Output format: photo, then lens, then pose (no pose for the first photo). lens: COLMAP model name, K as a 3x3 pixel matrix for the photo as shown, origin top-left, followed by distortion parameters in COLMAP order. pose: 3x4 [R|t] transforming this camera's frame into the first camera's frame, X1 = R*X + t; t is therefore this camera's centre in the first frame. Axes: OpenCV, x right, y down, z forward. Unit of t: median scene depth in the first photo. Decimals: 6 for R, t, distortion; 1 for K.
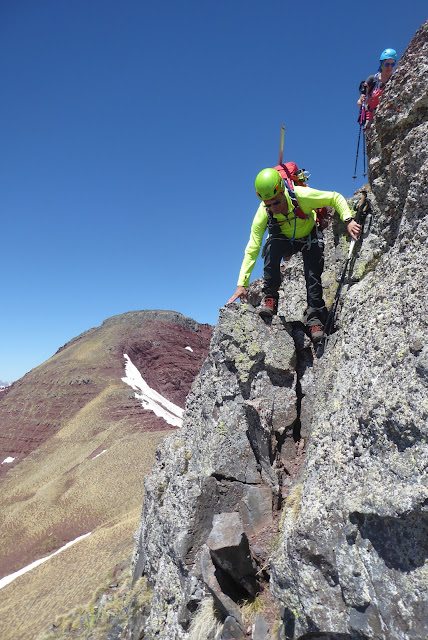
lens RADIAL K [[468.3, 0, 214.2], [0, 468.3, 337.2], [0, 0, 1]] dist [0.000947, 0.008499]
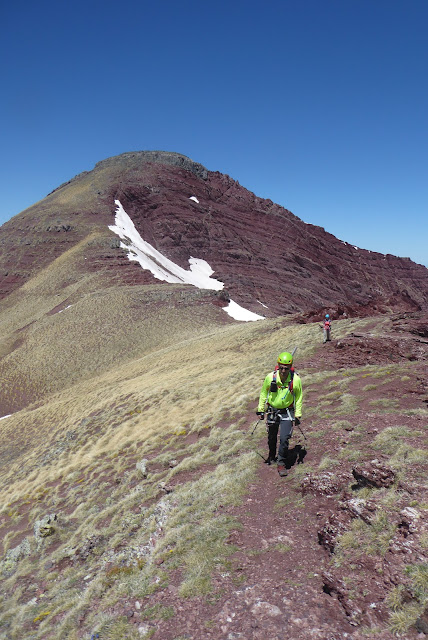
lens RADIAL K [[468.3, 0, 214.2], [0, 468.3, 337.2], [0, 0, 1]] dist [0.000947, 0.008499]
pose [[0.998339, 0.054318, -0.019219, 0.014824], [-0.047253, 0.962728, 0.266312, 0.048290], [0.032968, -0.264962, 0.963695, 0.160884]]
